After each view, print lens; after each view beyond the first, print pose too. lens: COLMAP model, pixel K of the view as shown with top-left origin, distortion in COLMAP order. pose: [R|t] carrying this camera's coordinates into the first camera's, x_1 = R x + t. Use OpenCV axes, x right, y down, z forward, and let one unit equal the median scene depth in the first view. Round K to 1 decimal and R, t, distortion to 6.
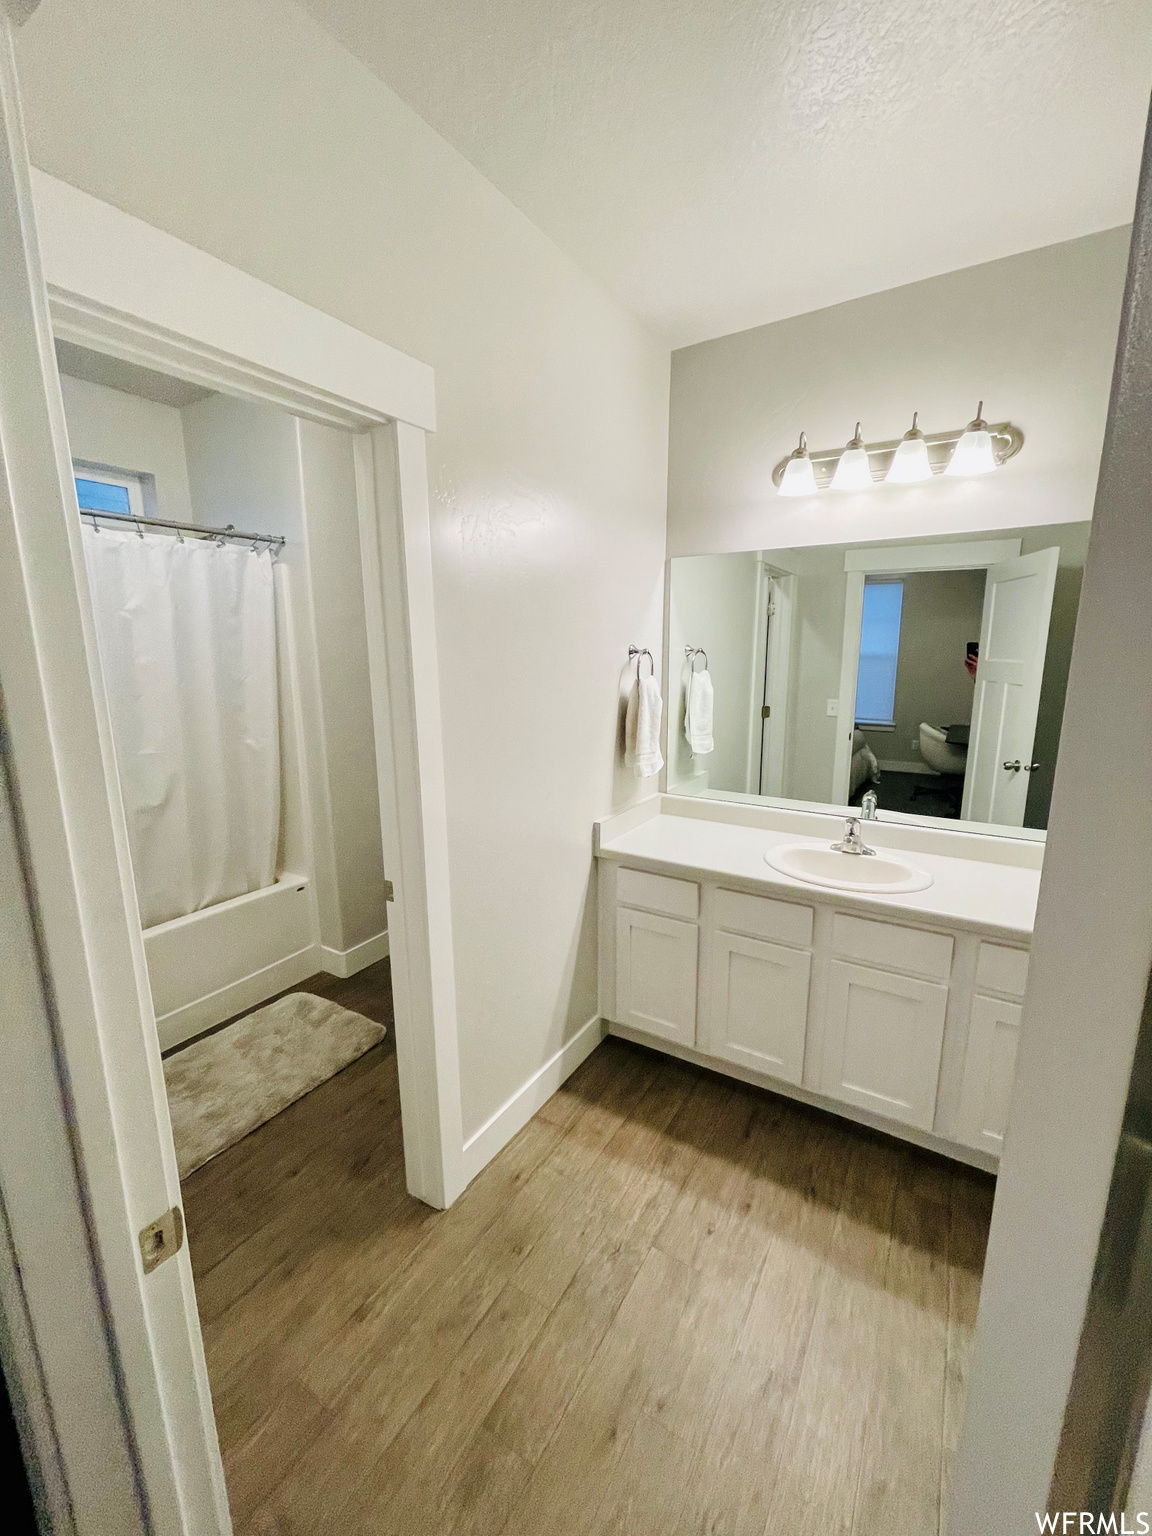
lens RADIAL K [[610.1, 0, 572.7], [0, 610.1, 767.7], [0, 0, 1]] dist [-0.003605, -0.000251]
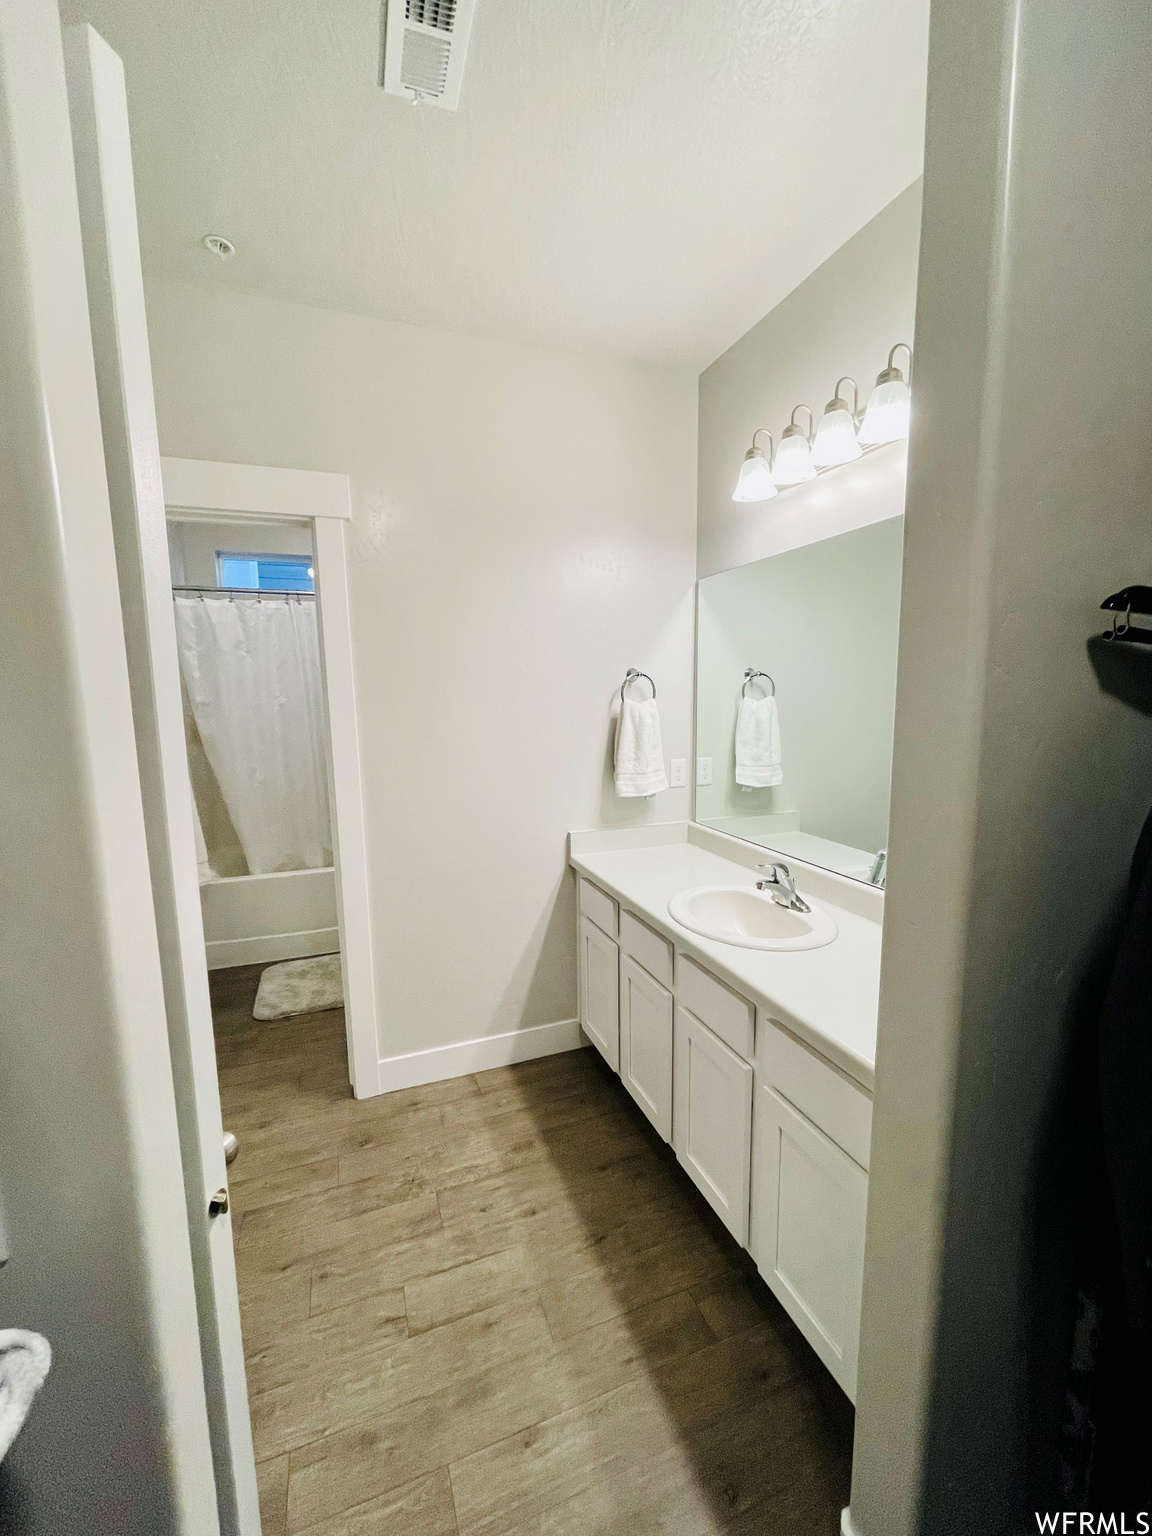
lens RADIAL K [[610.1, 0, 572.7], [0, 610.1, 767.7], [0, 0, 1]] dist [-0.003605, -0.000251]
pose [[0.794771, 0.065842, -0.603327, 0.675599], [-0.101730, 0.994486, -0.025481, 0.000816], [0.598322, 0.081628, 0.797087, 0.127582]]
